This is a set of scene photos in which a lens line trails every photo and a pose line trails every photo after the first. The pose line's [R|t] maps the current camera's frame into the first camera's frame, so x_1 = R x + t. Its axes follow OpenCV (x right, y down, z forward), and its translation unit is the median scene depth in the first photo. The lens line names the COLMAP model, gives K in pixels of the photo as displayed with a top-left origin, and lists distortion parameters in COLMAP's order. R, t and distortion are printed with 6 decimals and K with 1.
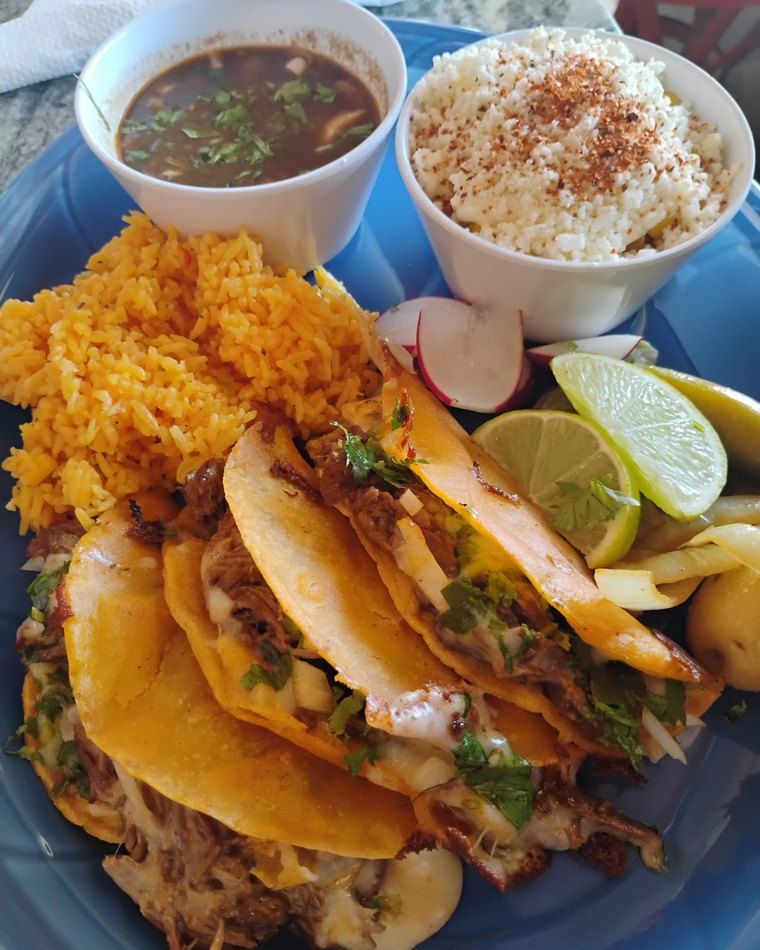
lens RADIAL K [[854.8, 0, 380.0], [0, 854.8, 475.0], [0, 0, 1]] dist [0.008413, 0.006345]
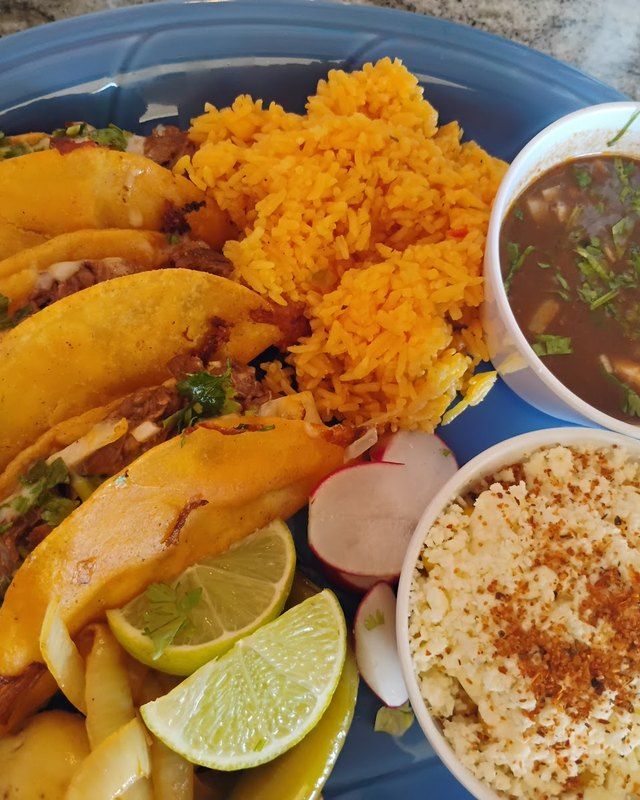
lens RADIAL K [[890.8, 0, 320.0], [0, 890.8, 400.0], [0, 0, 1]] dist [0.007797, 0.035200]
pose [[0.001042, 0.980000, -0.198993, 0.192896], [-0.943799, 0.066734, 0.323713, -0.472946], [0.330518, 0.187472, 0.924993, 0.021903]]
